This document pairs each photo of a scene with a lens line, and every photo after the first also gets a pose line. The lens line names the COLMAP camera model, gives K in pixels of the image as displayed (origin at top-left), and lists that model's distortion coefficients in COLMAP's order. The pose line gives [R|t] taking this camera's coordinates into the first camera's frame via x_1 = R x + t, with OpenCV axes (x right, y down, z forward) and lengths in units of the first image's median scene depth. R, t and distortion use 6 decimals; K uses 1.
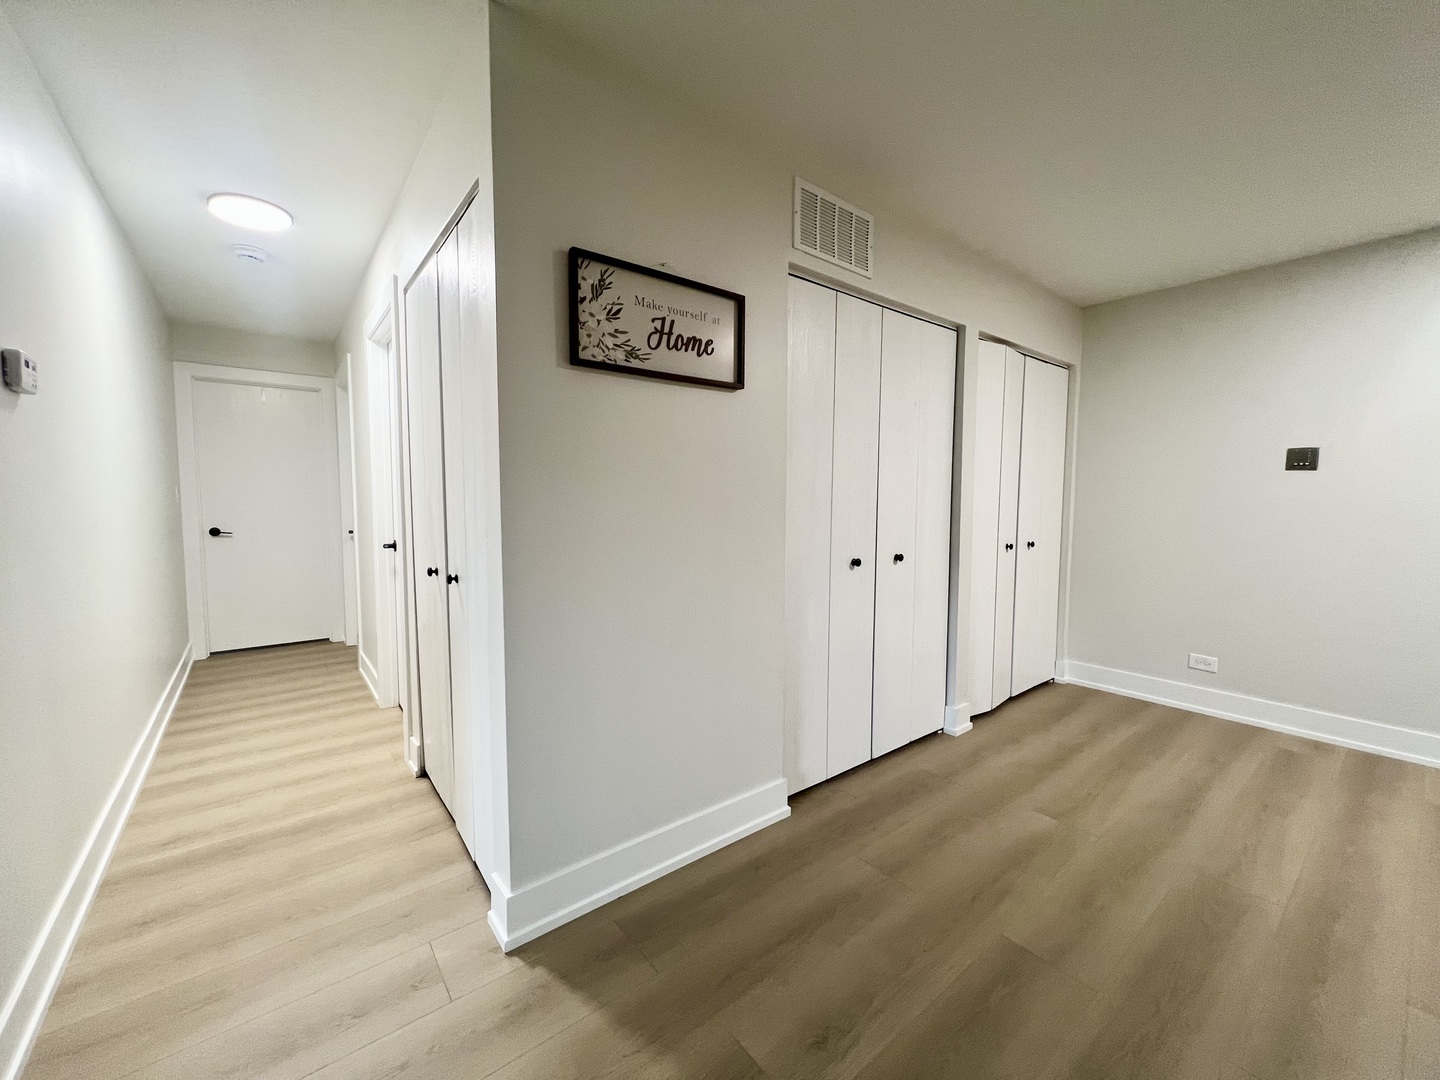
lens RADIAL K [[575.1, 0, 719.2], [0, 575.1, 537.1], [0, 0, 1]] dist [-0.000900, -0.000057]
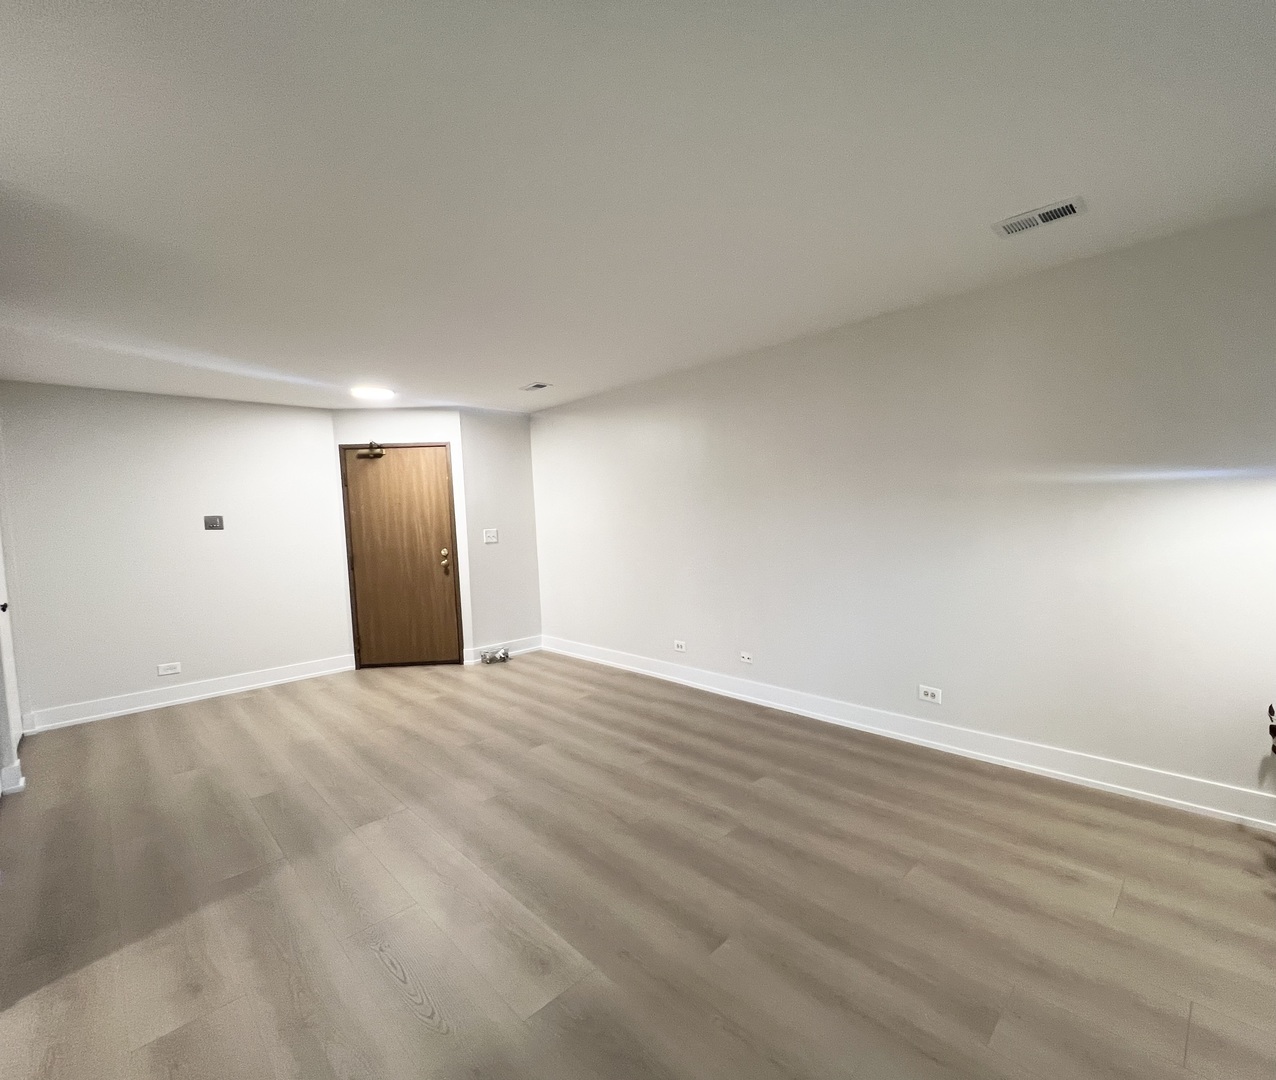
lens RADIAL K [[586.9, 0, 731.7], [0, 586.9, 545.1], [0, 0, 1]] dist [-0.000573, -0.000126]
pose [[-0.163440, -0.058315, 0.984828, -0.937517], [0.105292, 0.991519, 0.076185, -0.052062], [-0.980918, 0.116146, -0.155914, -0.176099]]
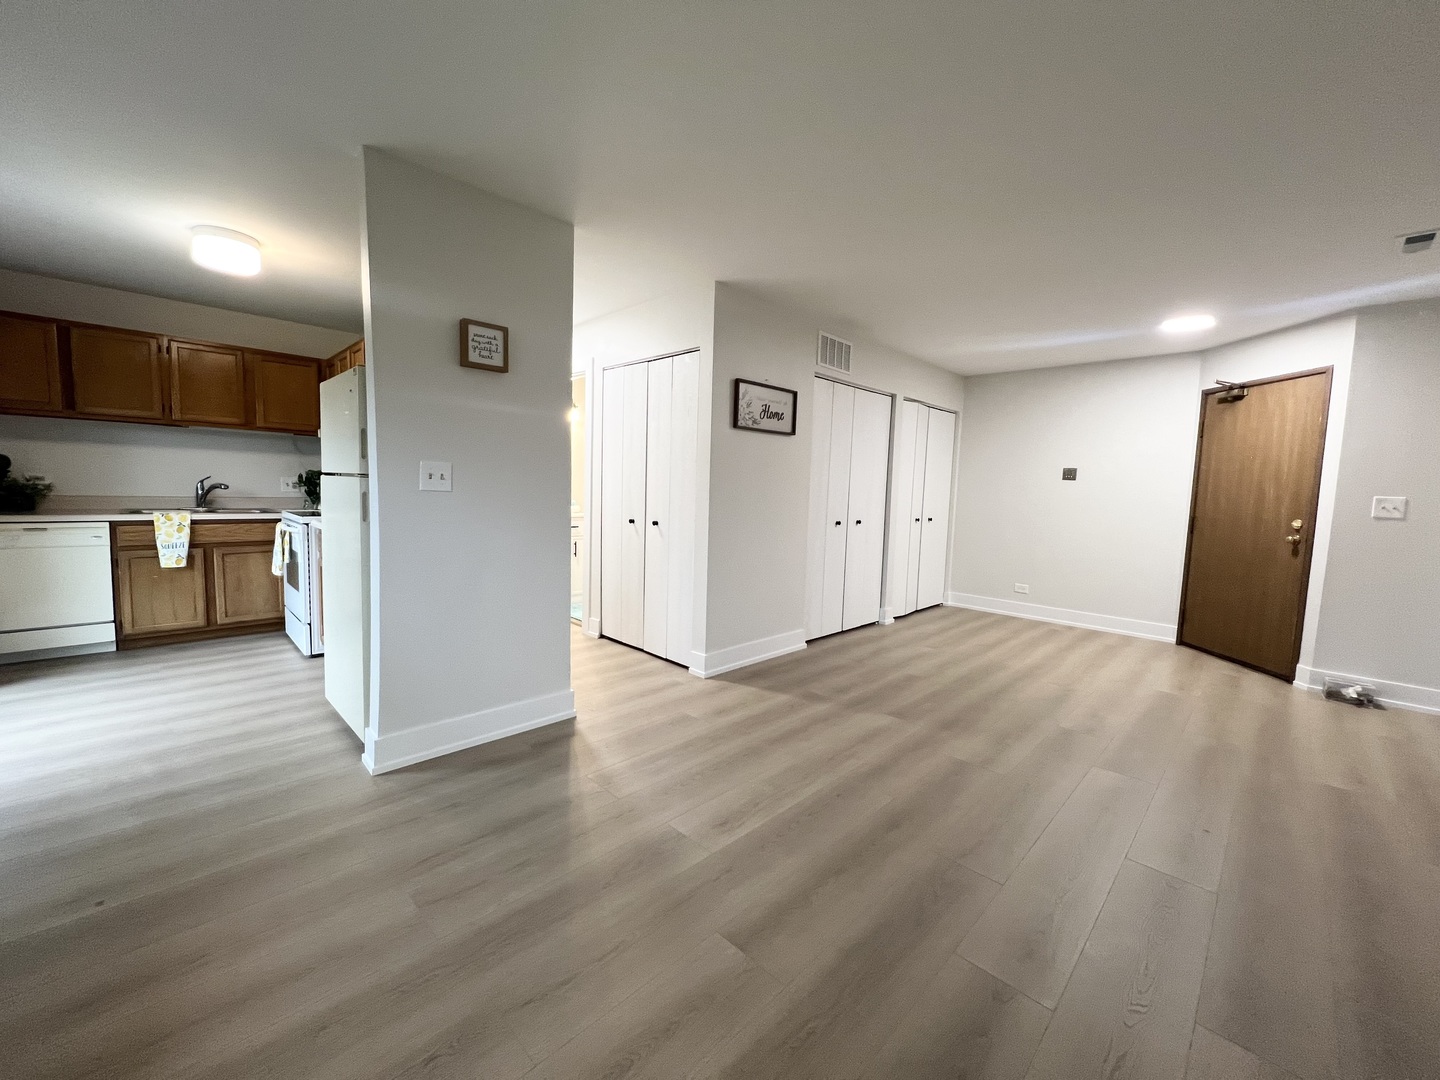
lens RADIAL K [[575.1, 0, 719.2], [0, 575.1, 537.1], [0, 0, 1]] dist [-0.000900, -0.000057]
pose [[0.992693, 0.016316, 0.119562, -0.352179], [-0.018807, 0.999628, 0.019737, 0.056189], [-0.119196, -0.021842, 0.992631, -0.778133]]
